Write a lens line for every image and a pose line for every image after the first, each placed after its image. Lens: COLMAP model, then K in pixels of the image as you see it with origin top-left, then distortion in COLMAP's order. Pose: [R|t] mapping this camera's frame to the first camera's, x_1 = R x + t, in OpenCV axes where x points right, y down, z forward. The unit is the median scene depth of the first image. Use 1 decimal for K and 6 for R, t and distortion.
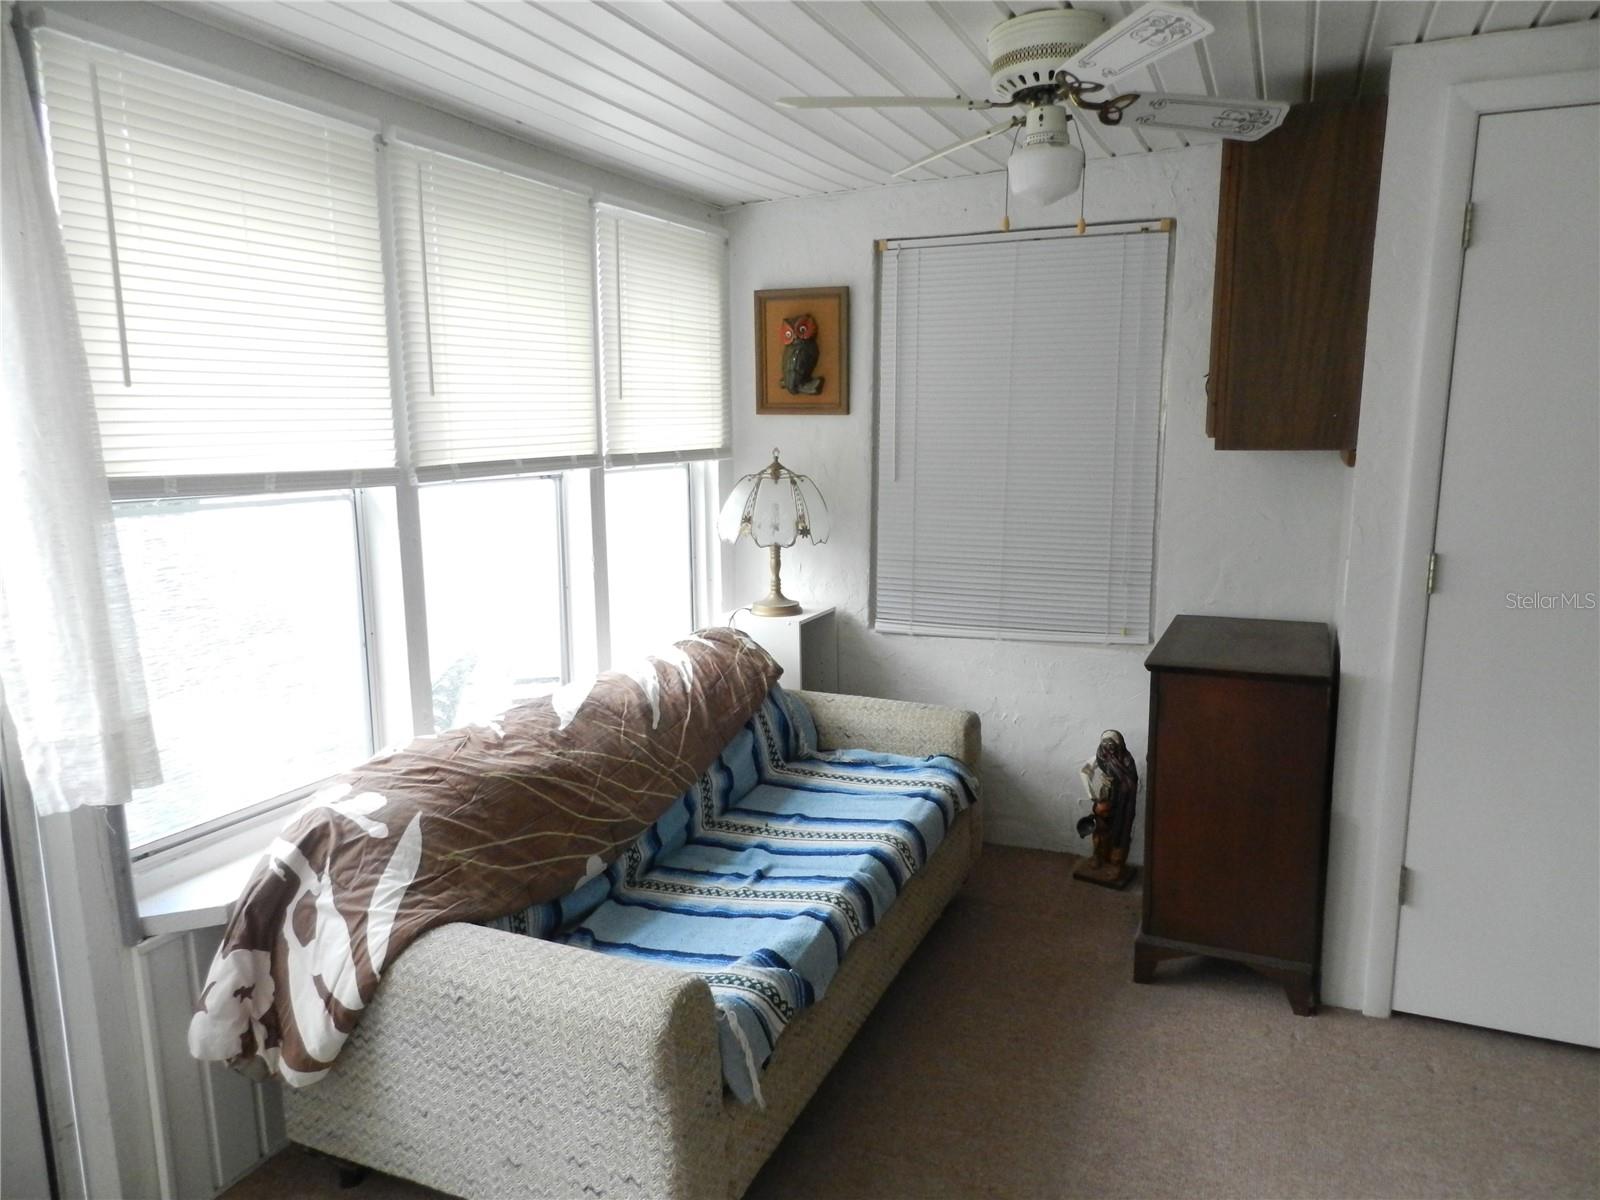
lens RADIAL K [[1077.0, 0, 805.1], [0, 1077.0, 606.0], [0, 0, 1]] dist [0.008219, 0.003162]
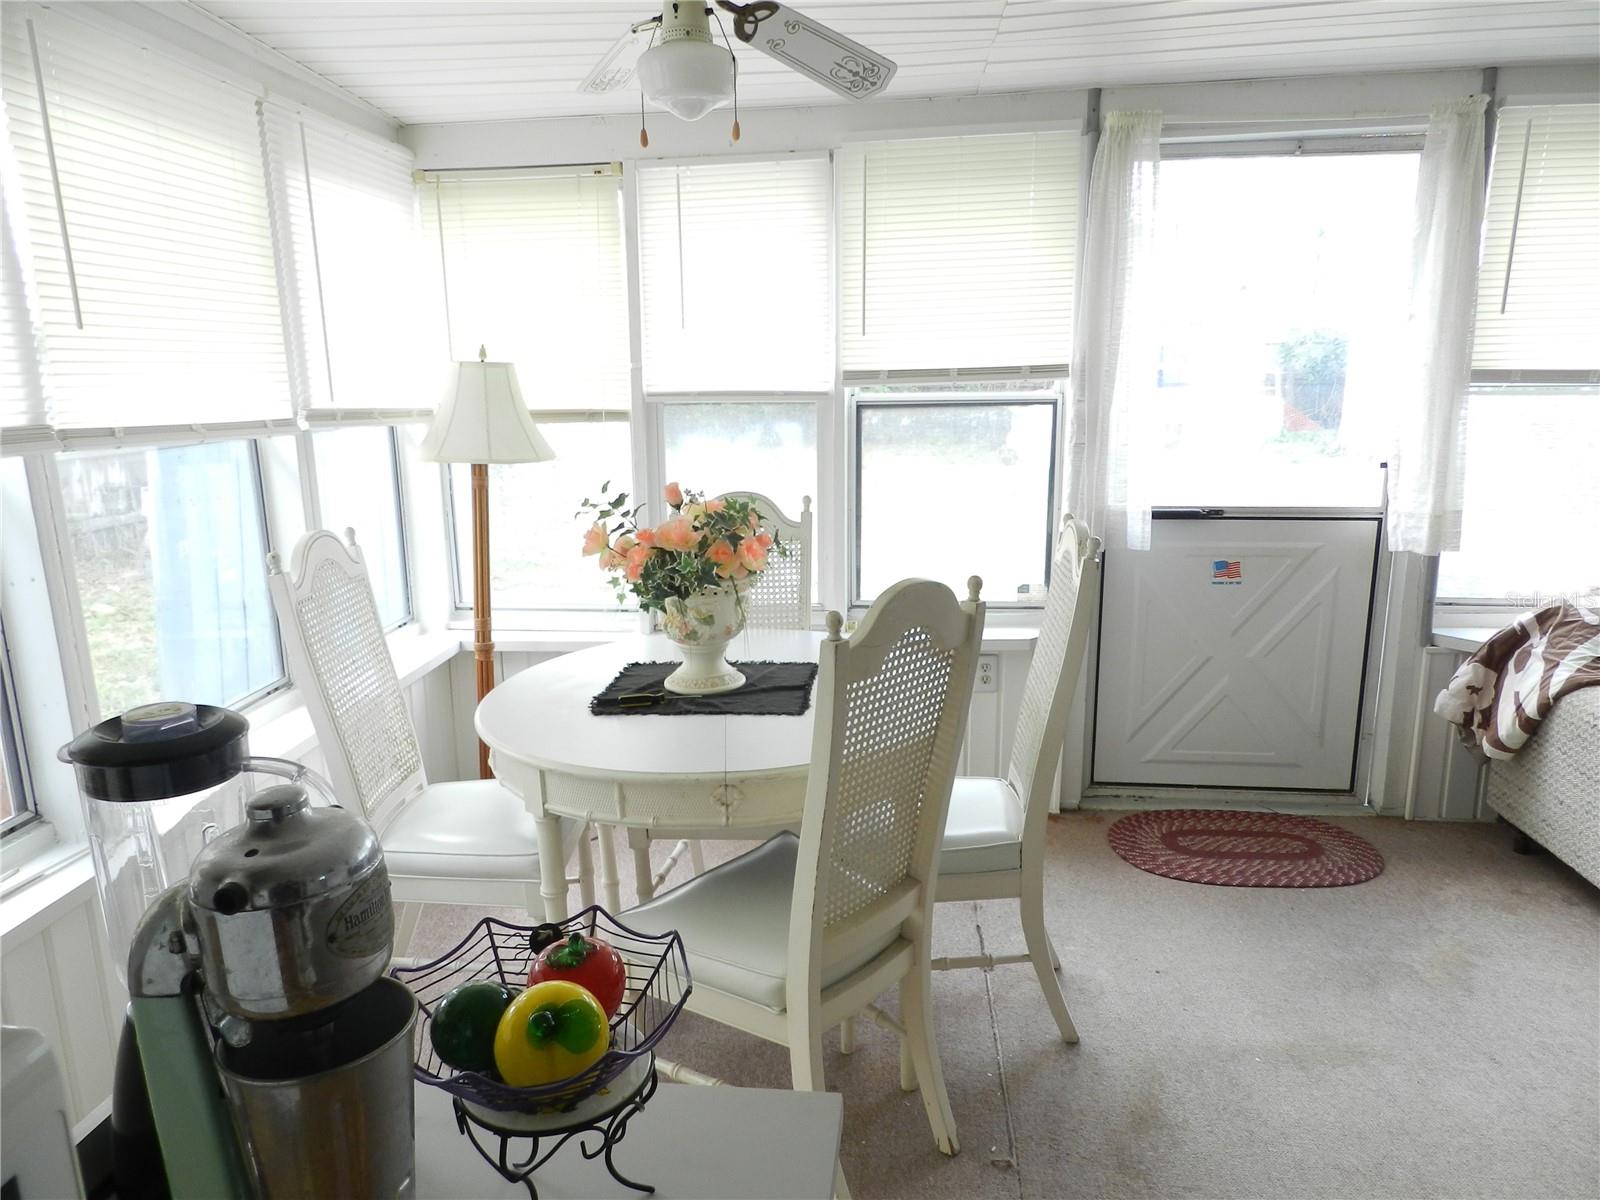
lens RADIAL K [[1077.0, 0, 805.1], [0, 1077.0, 606.0], [0, 0, 1]] dist [0.008219, 0.003162]
pose [[0.308990, 0.210418, -0.927496, 0.653632], [-0.149181, 0.973870, 0.171240, 0.104652], [0.939292, 0.085453, 0.332307, -0.500920]]
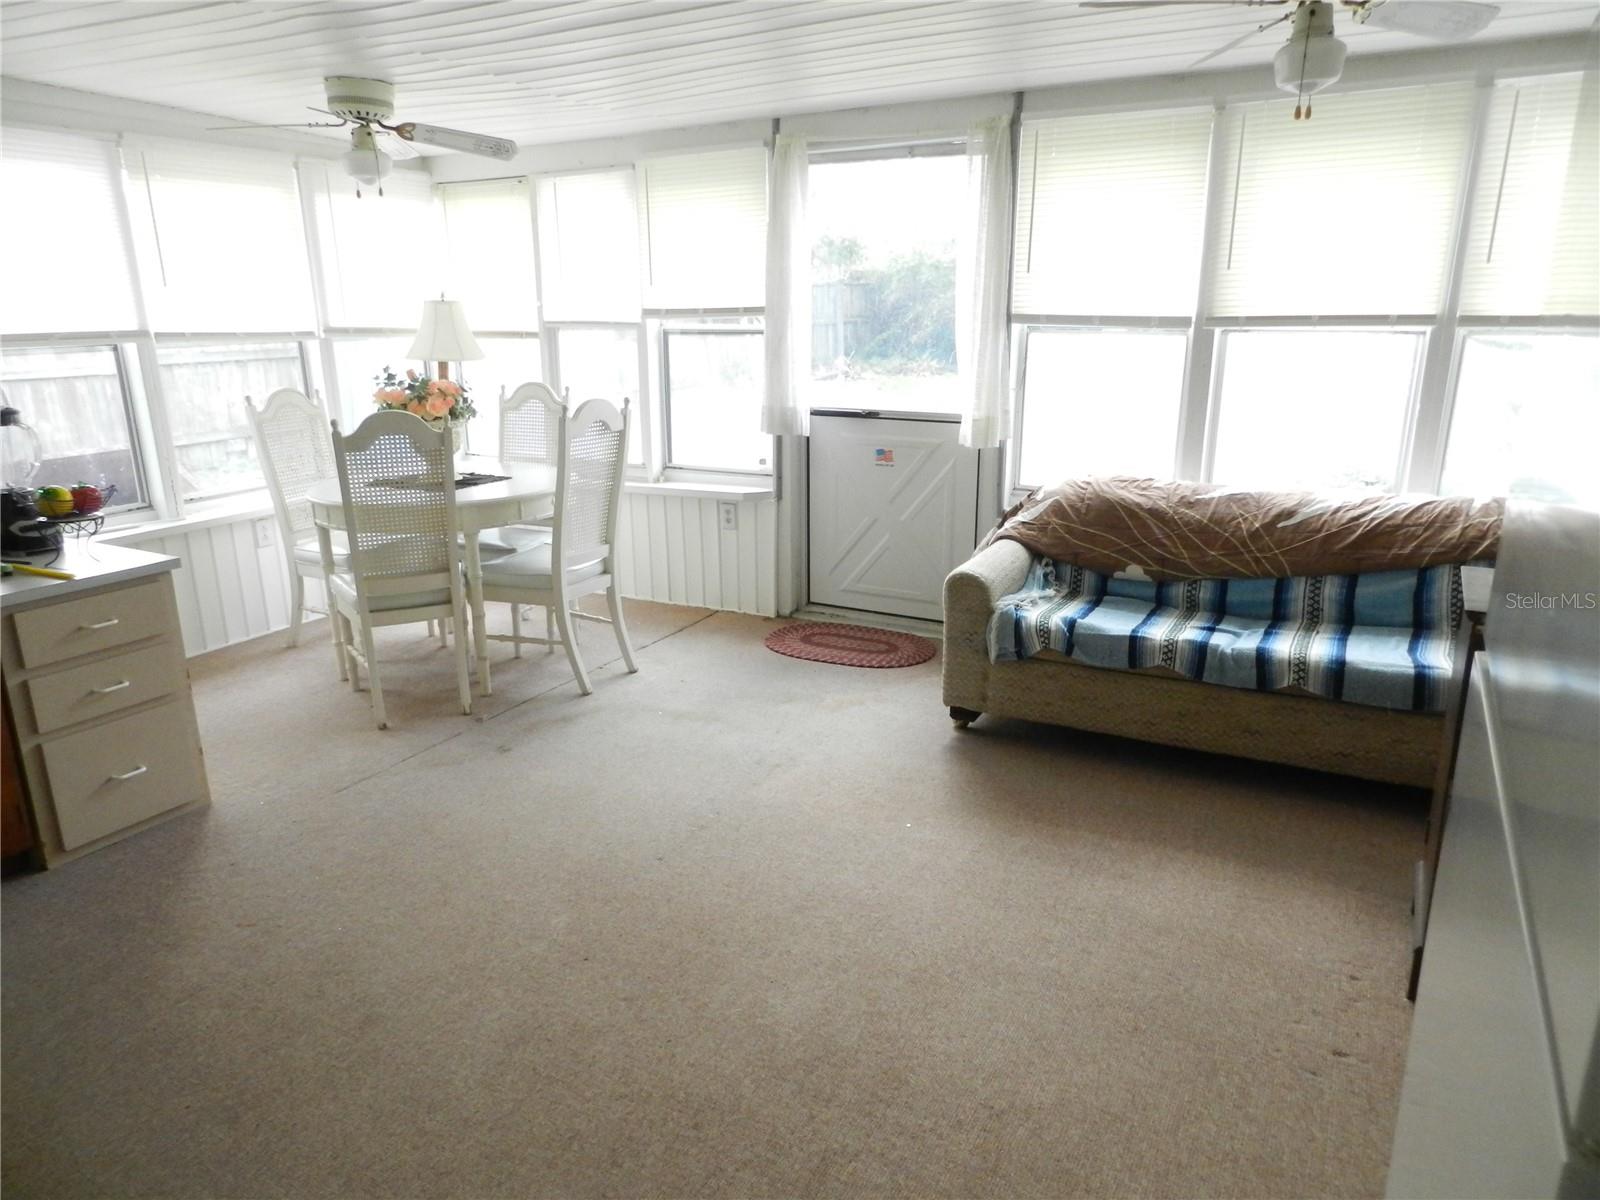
lens RADIAL K [[1068.1, 0, 799.3], [0, 1068.1, 601.8], [0, 0, 1]] dist [0.010027, -0.000173]
pose [[-0.079746, 0.281329, -0.956292, 1.687521], [-0.161311, 0.943060, 0.290888, -0.122461], [0.983676, 0.177457, -0.029824, 0.681652]]
